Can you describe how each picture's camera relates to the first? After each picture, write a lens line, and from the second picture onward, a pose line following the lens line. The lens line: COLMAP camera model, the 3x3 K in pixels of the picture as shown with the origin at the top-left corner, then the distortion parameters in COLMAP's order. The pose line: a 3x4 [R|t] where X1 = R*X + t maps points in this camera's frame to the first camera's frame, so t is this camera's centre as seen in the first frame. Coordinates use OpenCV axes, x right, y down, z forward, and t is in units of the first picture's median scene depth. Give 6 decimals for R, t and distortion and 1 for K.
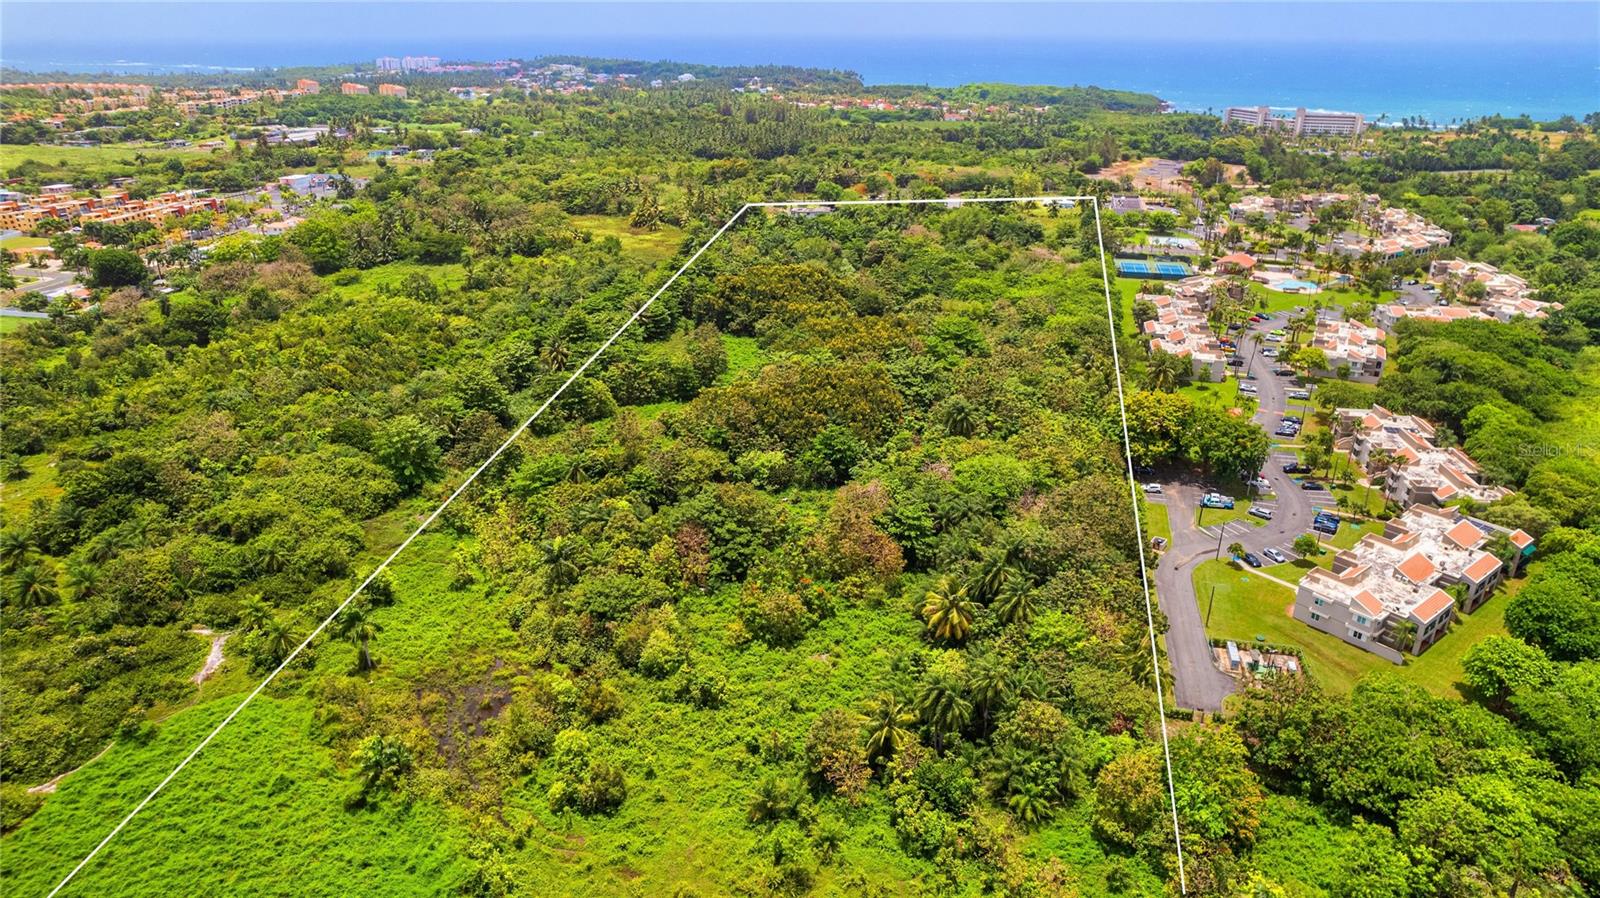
lens RADIAL K [[1024.0, 0, 803.1], [0, 1024.0, 449.1], [0, 0, 1]] dist [-0.081748, 0.074469]
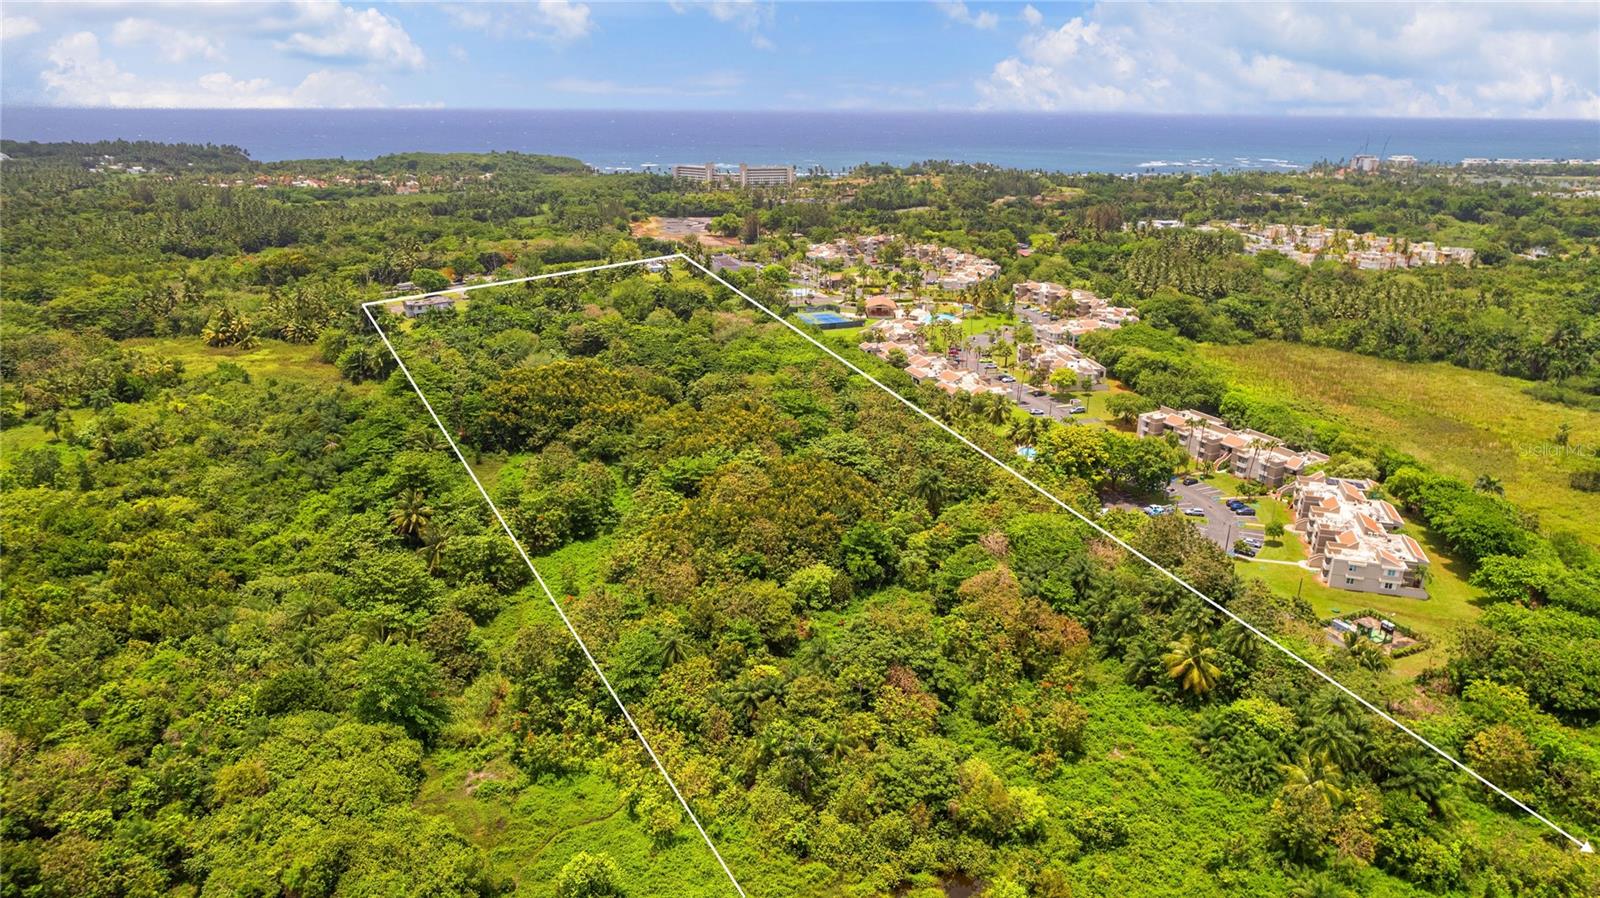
lens RADIAL K [[1024.0, 0, 803.1], [0, 1024.0, 449.1], [0, 0, 1]] dist [-0.081748, 0.074469]
pose [[0.818329, -0.183101, 0.544804, -0.338972], [0.214440, 0.976718, 0.006159, -0.070268], [-0.533247, 0.111788, 0.838541, 0.166924]]
